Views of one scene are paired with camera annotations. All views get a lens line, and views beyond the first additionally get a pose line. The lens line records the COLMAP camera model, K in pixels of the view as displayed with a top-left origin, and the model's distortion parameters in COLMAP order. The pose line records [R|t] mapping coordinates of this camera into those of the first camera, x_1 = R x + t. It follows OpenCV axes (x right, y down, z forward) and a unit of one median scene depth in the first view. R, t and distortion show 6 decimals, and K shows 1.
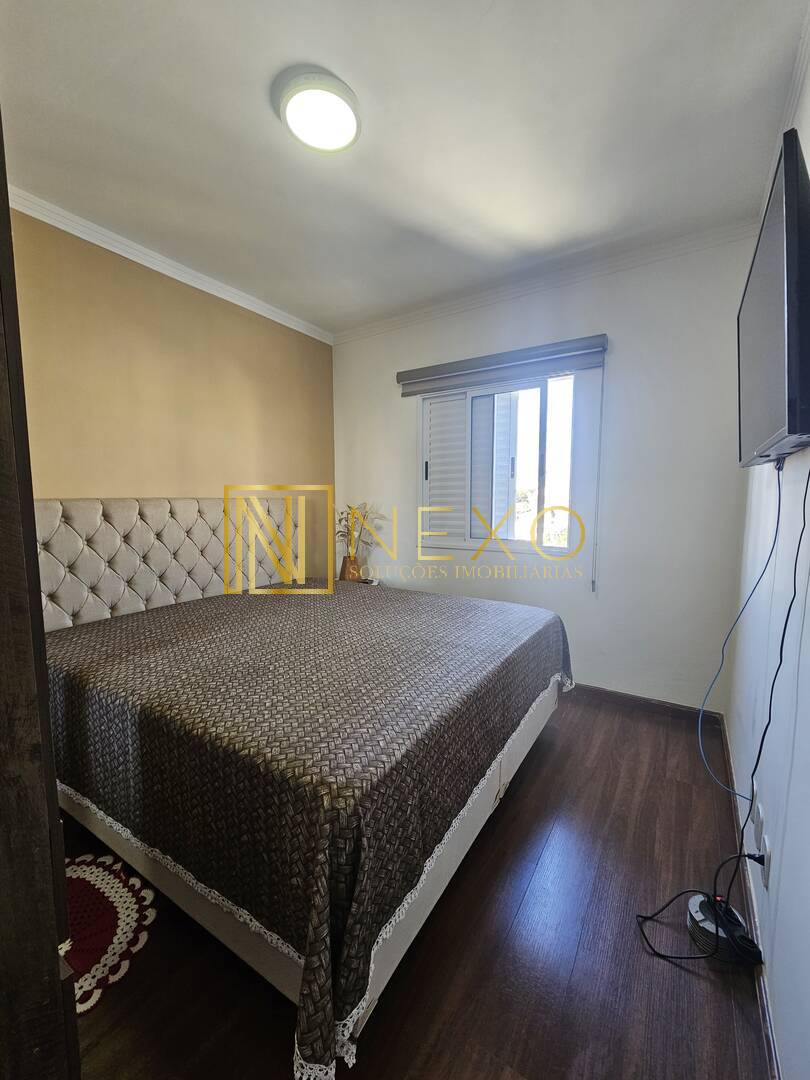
lens RADIAL K [[442.3, 0, 402.6], [0, 442.3, 545.2], [0, 0, 1]] dist [-0.013390, 0.003655]
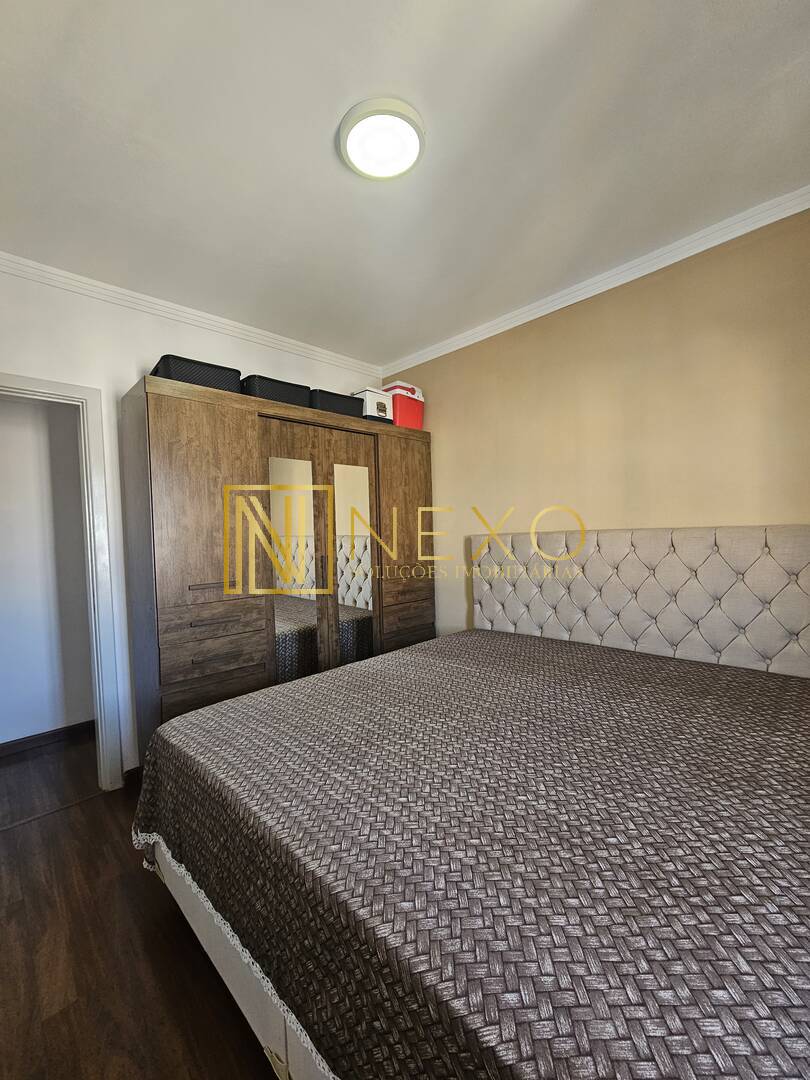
lens RADIAL K [[442.3, 0, 402.6], [0, 442.3, 545.2], [0, 0, 1]] dist [-0.013390, 0.003655]
pose [[-0.220560, 0.029267, -0.974934, 0.464225], [-0.066893, 0.996742, 0.045054, -0.088037], [0.973077, 0.075153, -0.217883, 0.806081]]
